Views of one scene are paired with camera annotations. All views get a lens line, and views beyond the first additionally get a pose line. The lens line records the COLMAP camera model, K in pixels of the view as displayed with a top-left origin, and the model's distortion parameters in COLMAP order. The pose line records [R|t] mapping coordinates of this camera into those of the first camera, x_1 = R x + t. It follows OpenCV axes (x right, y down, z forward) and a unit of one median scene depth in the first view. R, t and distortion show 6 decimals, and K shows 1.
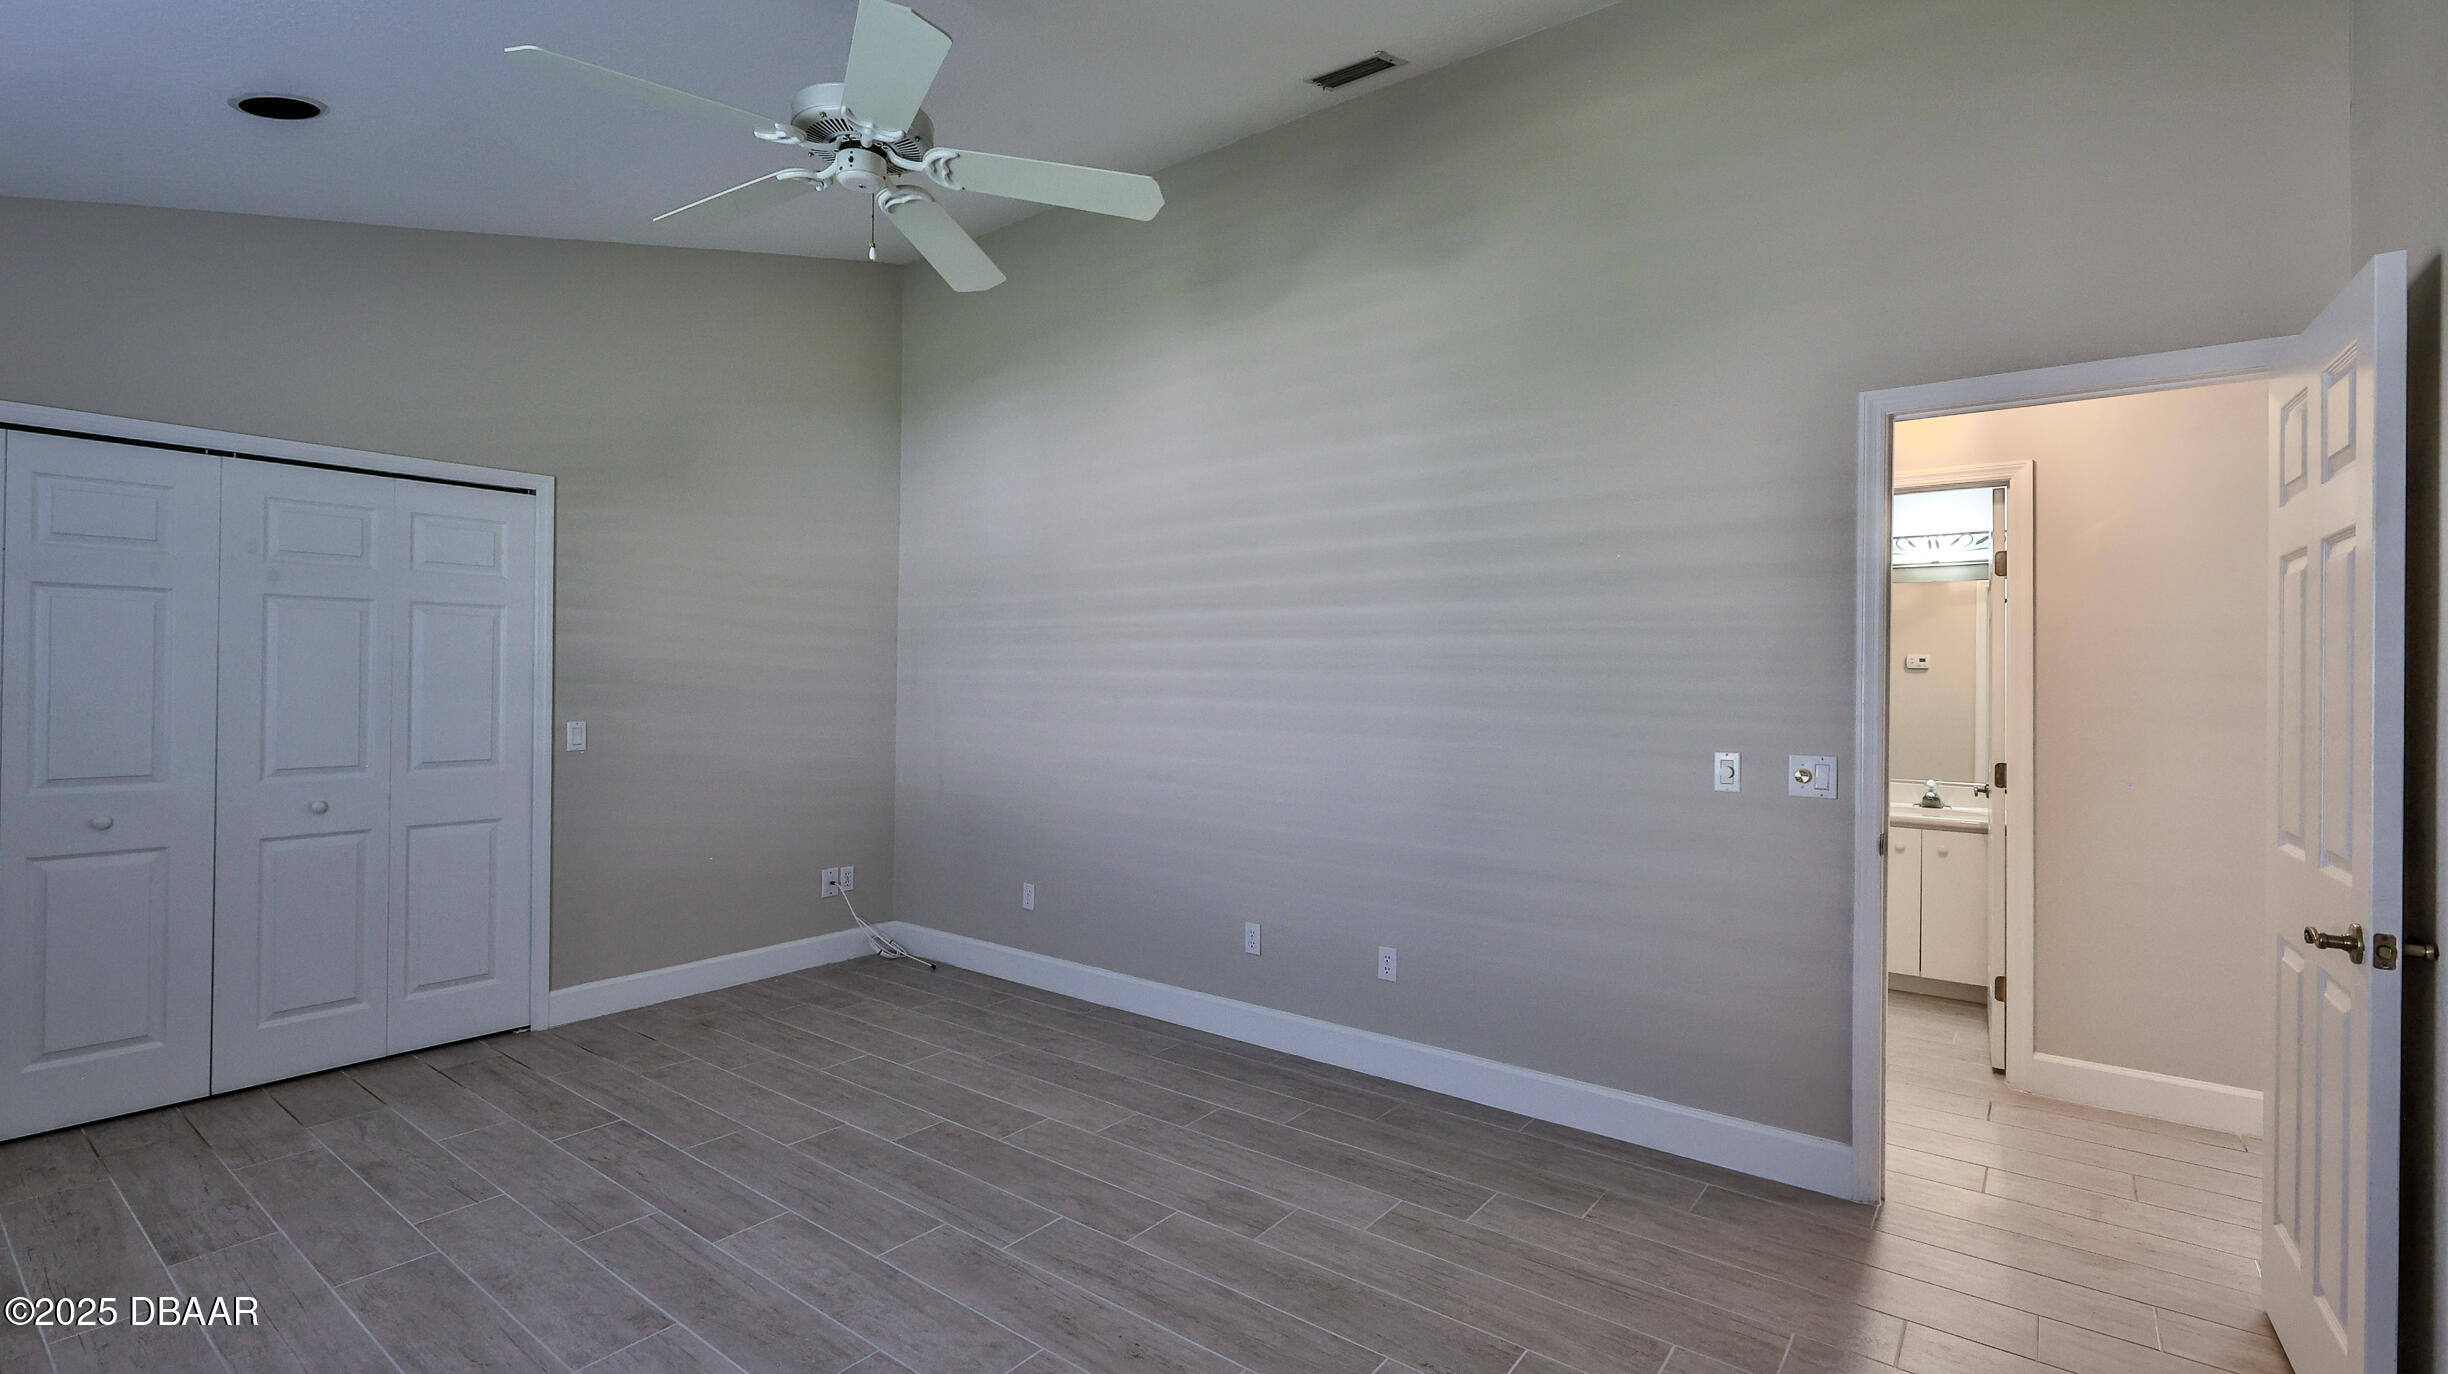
lens RADIAL K [[1085.4, 0, 1212.2], [0, 1085.4, 677.7], [0, 0, 1]] dist [-0.000582, 0.000019]
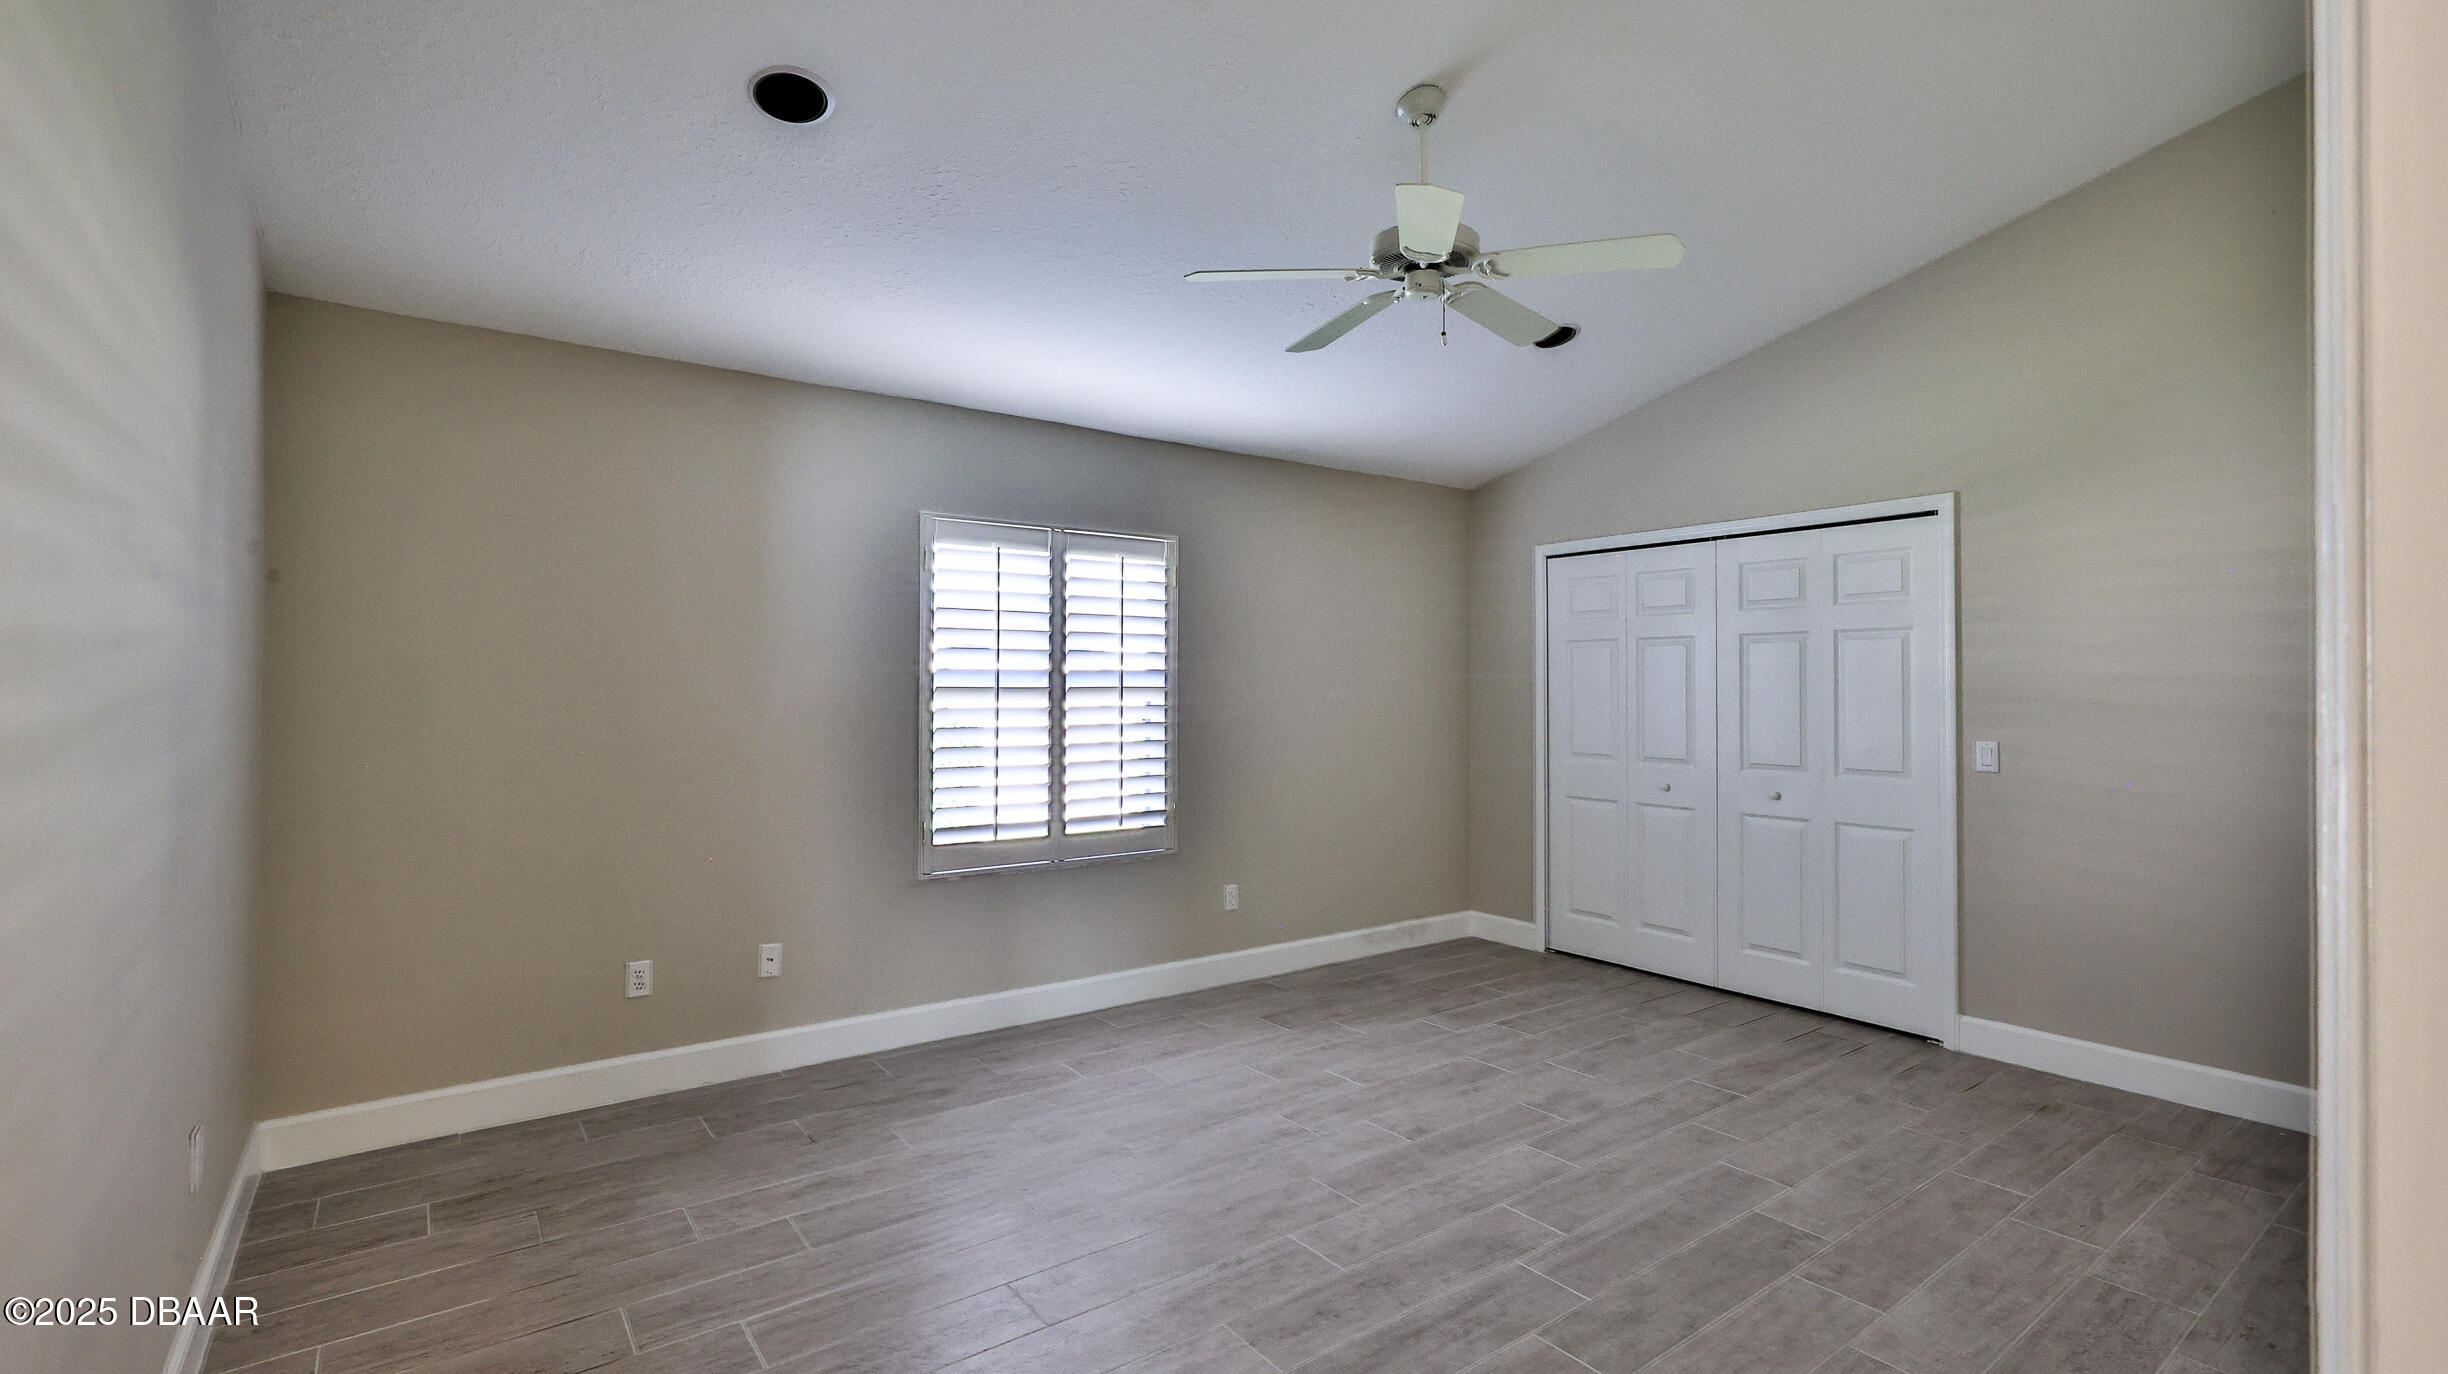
lens RADIAL K [[1085.4, 0, 1215.1], [0, 1085.4, 689.4], [0, 0, 1]] dist [-0.000582, 0.000019]
pose [[-0.273312, -0.009405, -0.961879, 0.635407], [-0.005008, 0.999953, -0.008355, 0.007861], [0.961912, 0.002533, -0.273346, 0.754579]]
